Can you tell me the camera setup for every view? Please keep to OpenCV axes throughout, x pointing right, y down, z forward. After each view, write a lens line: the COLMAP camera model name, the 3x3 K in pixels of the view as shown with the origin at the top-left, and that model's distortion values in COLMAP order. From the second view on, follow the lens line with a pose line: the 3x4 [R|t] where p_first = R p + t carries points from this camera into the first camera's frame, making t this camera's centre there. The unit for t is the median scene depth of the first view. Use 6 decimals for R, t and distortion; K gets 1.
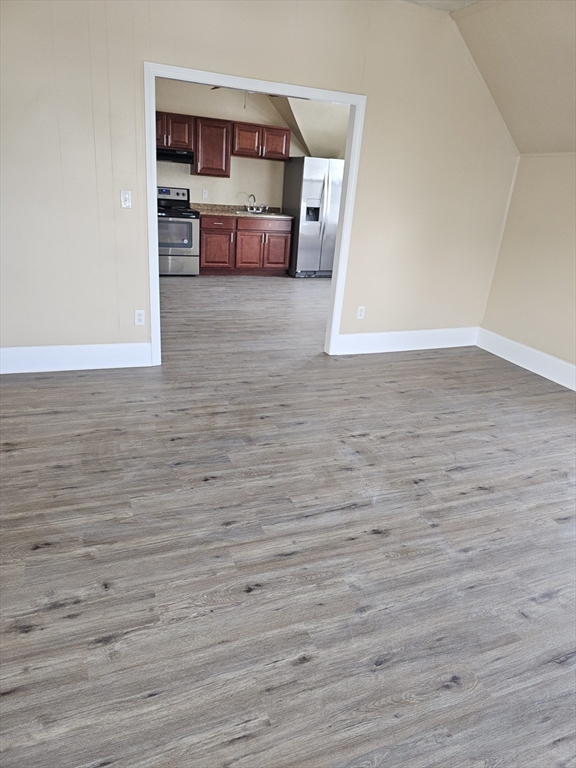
lens RADIAL K [[517.5, 0, 285.0], [0, 517.5, 382.6], [0, 0, 1]] dist [0.063160, -0.062601]
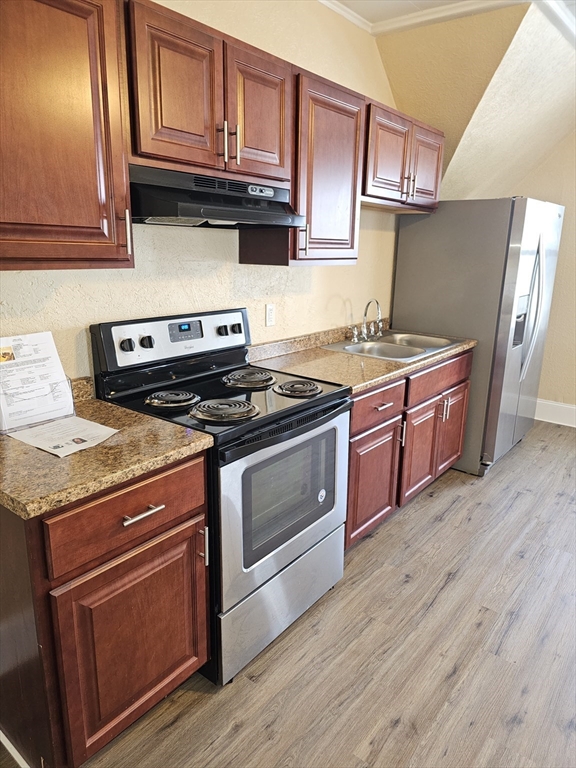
lens RADIAL K [[517.5, 0, 285.0], [0, 517.5, 382.6], [0, 0, 1]] dist [0.063160, -0.062601]
pose [[0.869164, -0.183517, 0.459211, -0.755181], [0.224307, 0.973877, -0.035357, -0.754527], [-0.440726, 0.133735, 0.887623, 1.750169]]
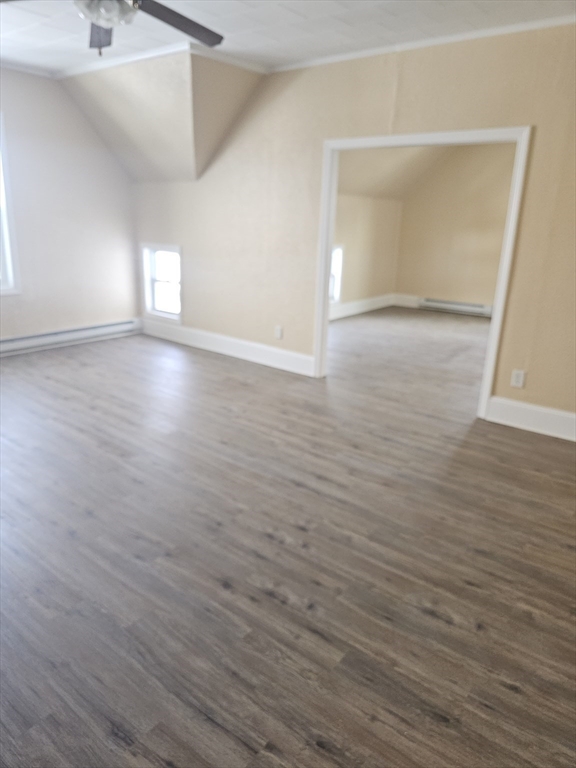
lens RADIAL K [[531.8, 0, 280.4], [0, 531.8, 369.8], [0, 0, 1]] dist [0.040928, -0.055544]
pose [[-0.500674, -0.316701, 0.805622, -1.068956], [0.250767, 0.837699, 0.485156, -0.885898], [-0.828518, 0.444928, -0.339996, 2.073886]]
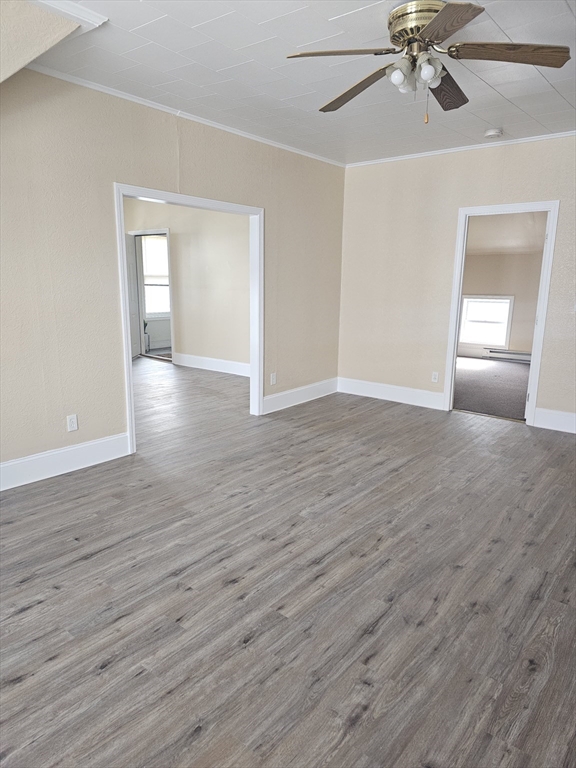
lens RADIAL K [[517.5, 0, 285.0], [0, 517.5, 382.6], [0, 0, 1]] dist [0.063160, -0.062601]
pose [[-0.864509, 0.022765, -0.502101, 0.442540], [-0.248284, 0.849236, 0.465996, -0.942353], [0.437011, 0.527522, -0.728521, 2.493219]]
